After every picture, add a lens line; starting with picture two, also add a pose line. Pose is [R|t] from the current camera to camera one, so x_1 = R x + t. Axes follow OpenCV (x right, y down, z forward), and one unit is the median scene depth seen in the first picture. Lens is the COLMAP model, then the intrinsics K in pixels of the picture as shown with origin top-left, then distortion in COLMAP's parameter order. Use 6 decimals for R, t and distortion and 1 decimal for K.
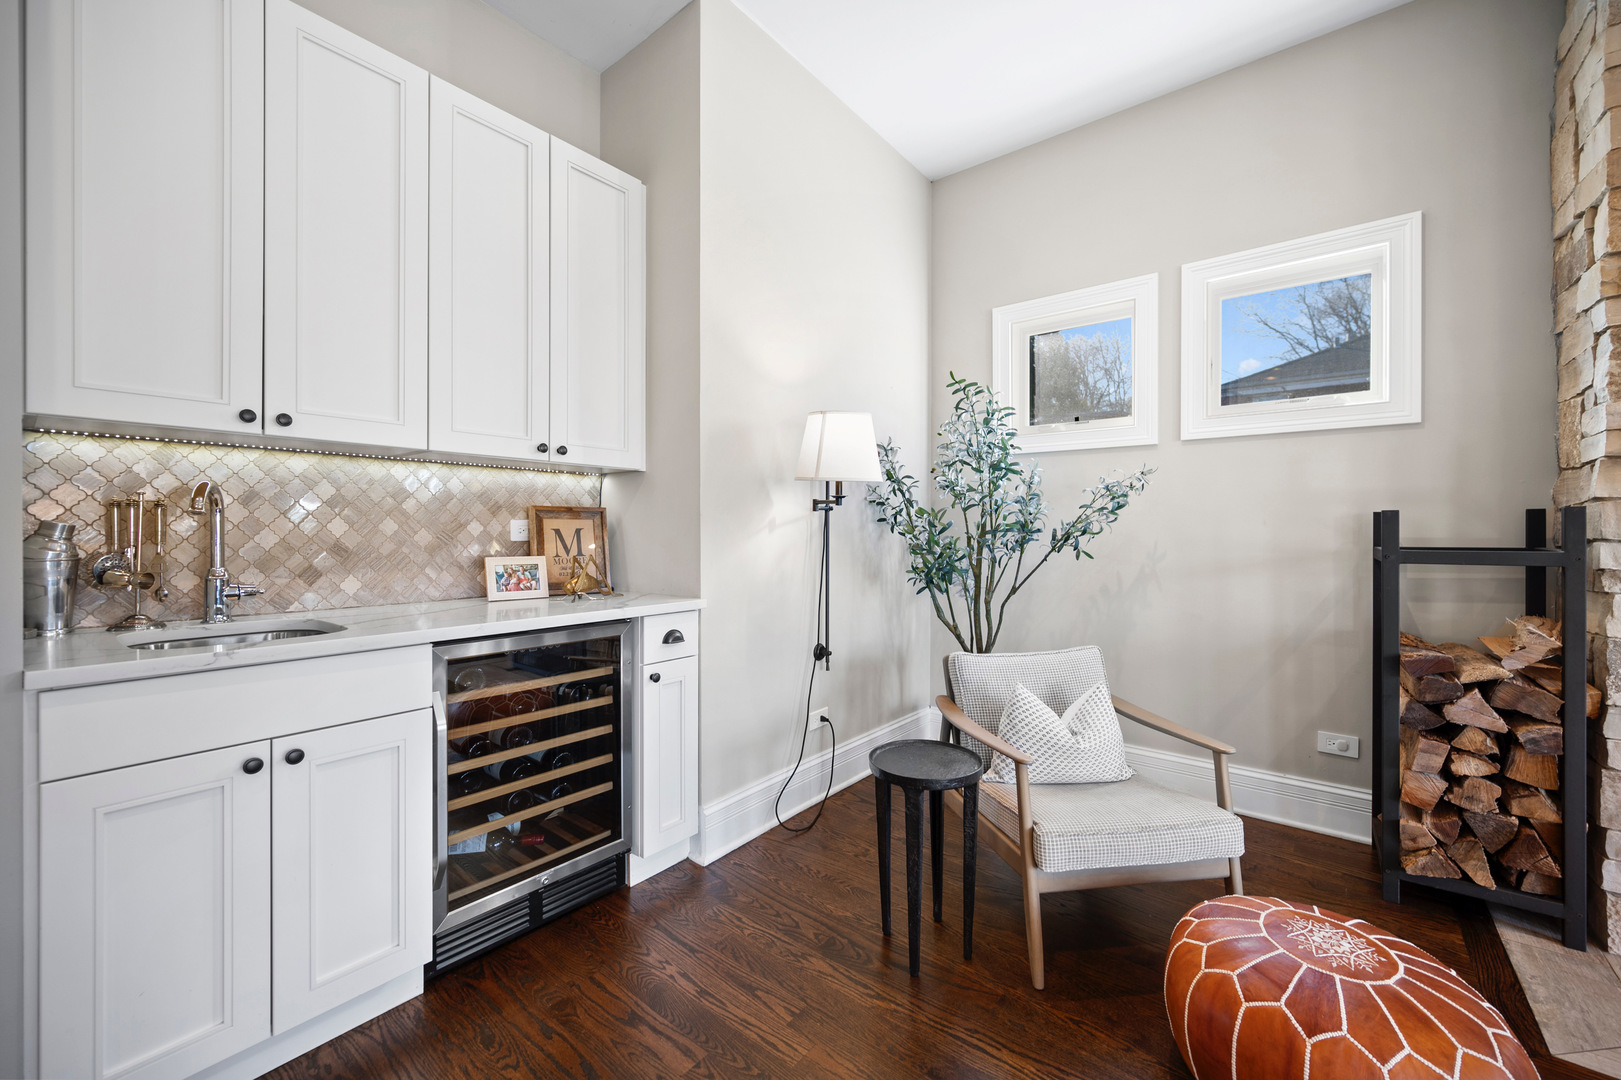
lens RADIAL K [[639.3, 0, 810.2], [0, 639.3, 533.1], [0, 0, 1]] dist [0.001357, 0.000099]
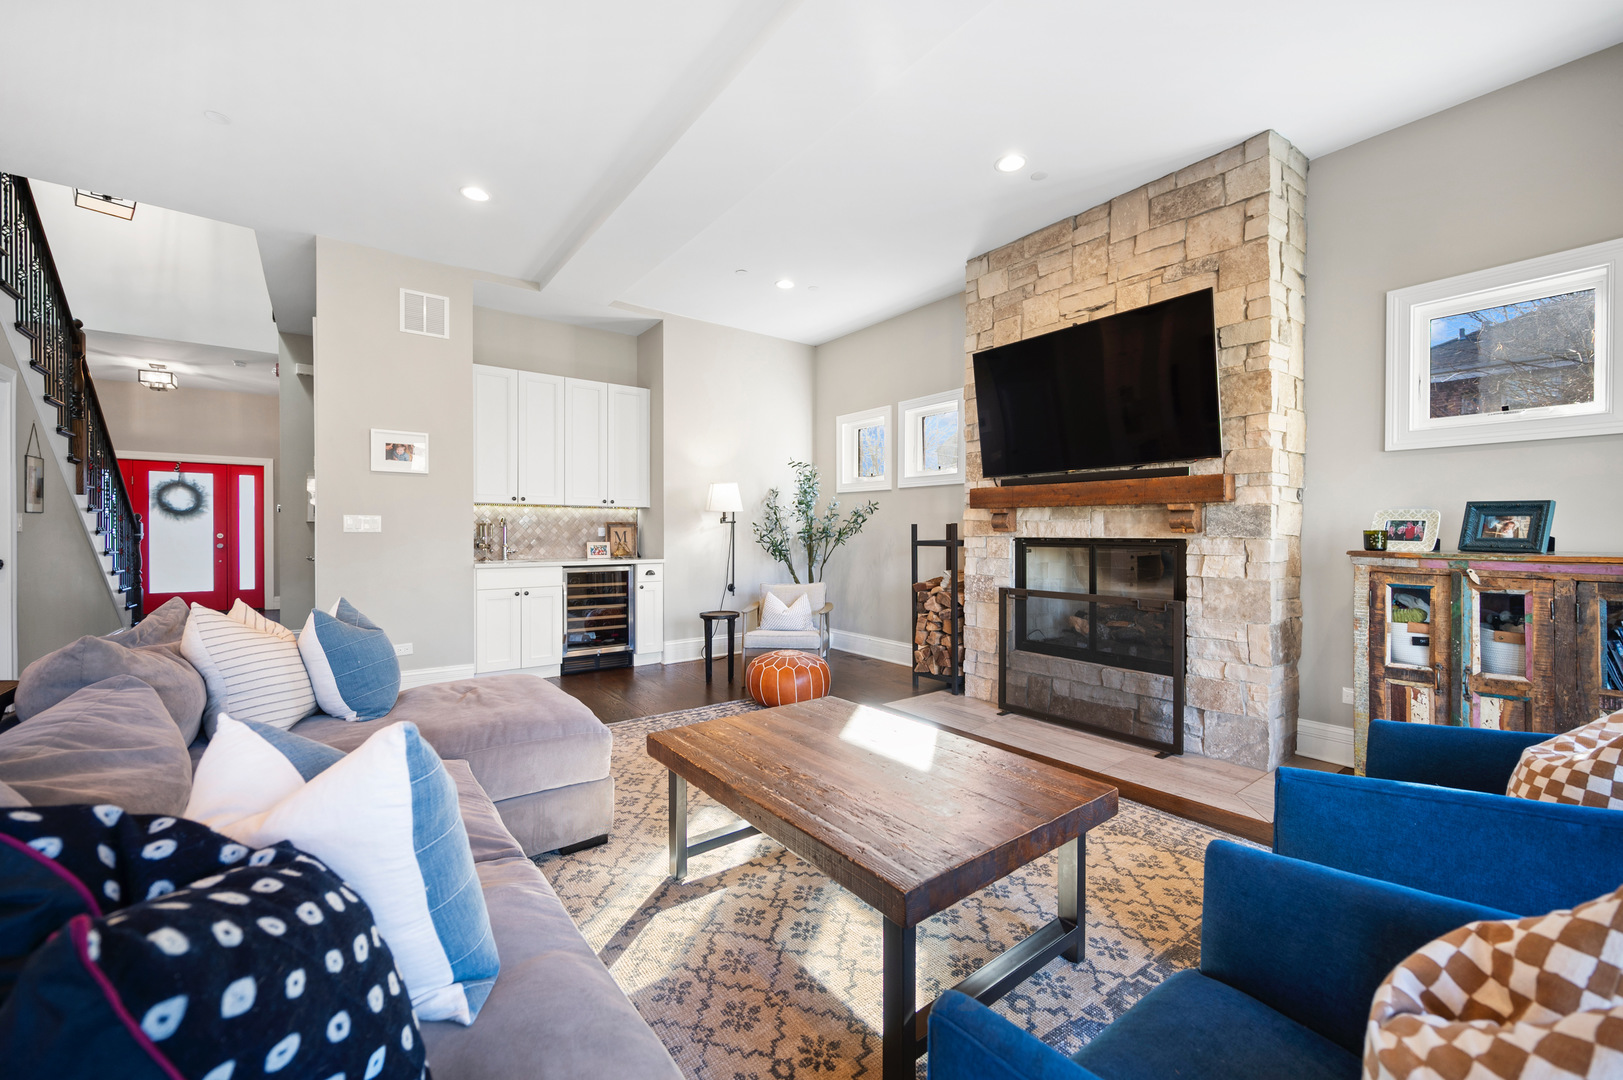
lens RADIAL K [[641.1, 0, 813.2], [0, 641.1, 539.1], [0, 0, 1]] dist [0.000451, 0.000005]
pose [[0.970176, 0.002804, -0.242386, 1.098170], [-0.000746, 0.999963, 0.008581, 0.001426], [0.242401, -0.008144, 0.970142, -1.417222]]
